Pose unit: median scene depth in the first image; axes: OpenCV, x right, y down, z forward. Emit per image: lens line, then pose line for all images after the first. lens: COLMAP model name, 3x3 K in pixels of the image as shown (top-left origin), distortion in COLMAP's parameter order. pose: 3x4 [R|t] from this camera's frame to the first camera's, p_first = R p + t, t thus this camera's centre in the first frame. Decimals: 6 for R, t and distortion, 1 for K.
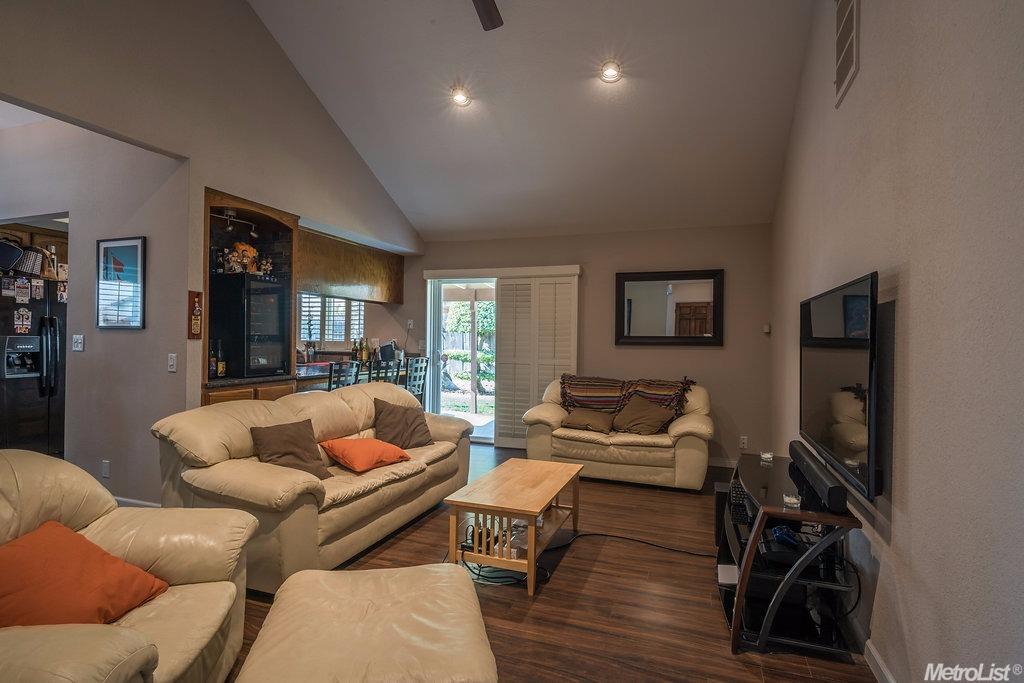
lens RADIAL K [[525.6, 0, 512.6], [0, 525.6, 340.8], [0, 0, 1]] dist [0.012342, -0.000604]
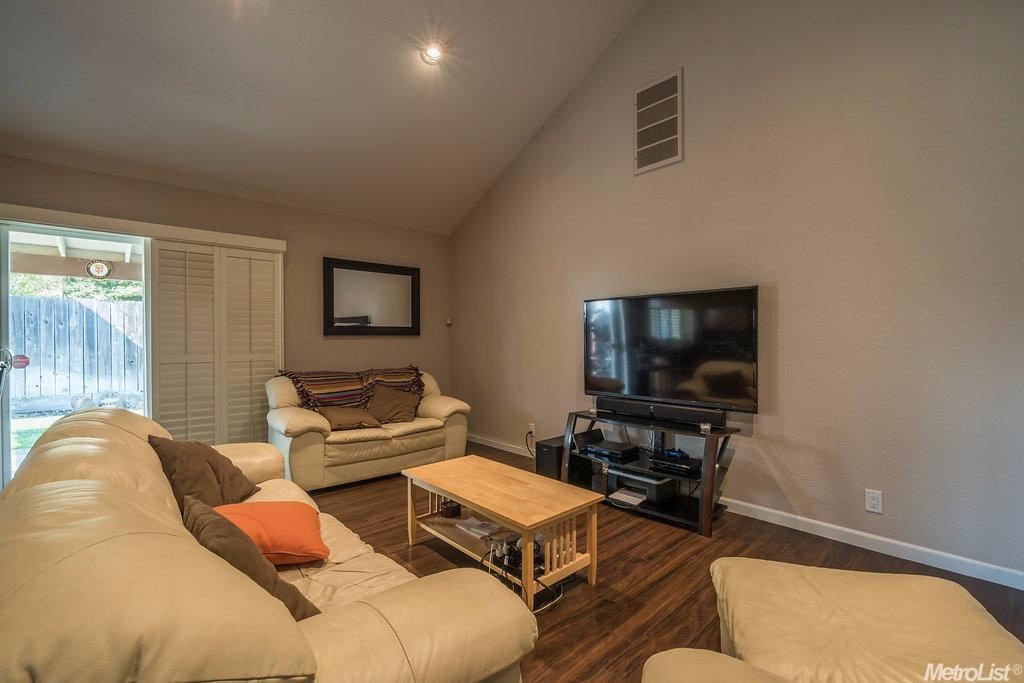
lens RADIAL K [[450.0, 0, 509.7], [0, 450.0, 342.2], [0, 0, 1]] dist [-0.011856, -0.000218]
pose [[0.465747, -0.020063, 0.884690, -0.444192], [0.009578, 0.999799, 0.017631, 0.011783], [-0.884866, 0.000262, 0.465846, 0.439646]]
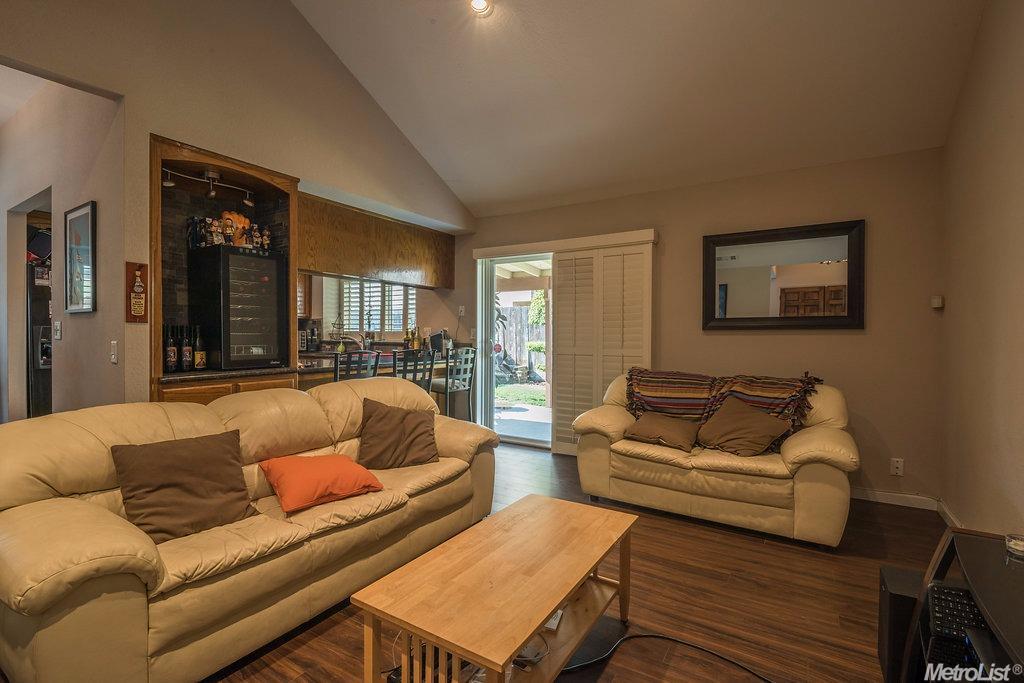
lens RADIAL K [[466.8, 0, 512.9], [0, 466.8, 340.0], [0, 0, 1]] dist [-0.005149, -0.000368]
pose [[0.977128, -0.007646, -0.212514, 0.086717], [0.009357, 0.999931, 0.007047, 0.019288], [0.212446, -0.008874, 0.977133, 0.346278]]
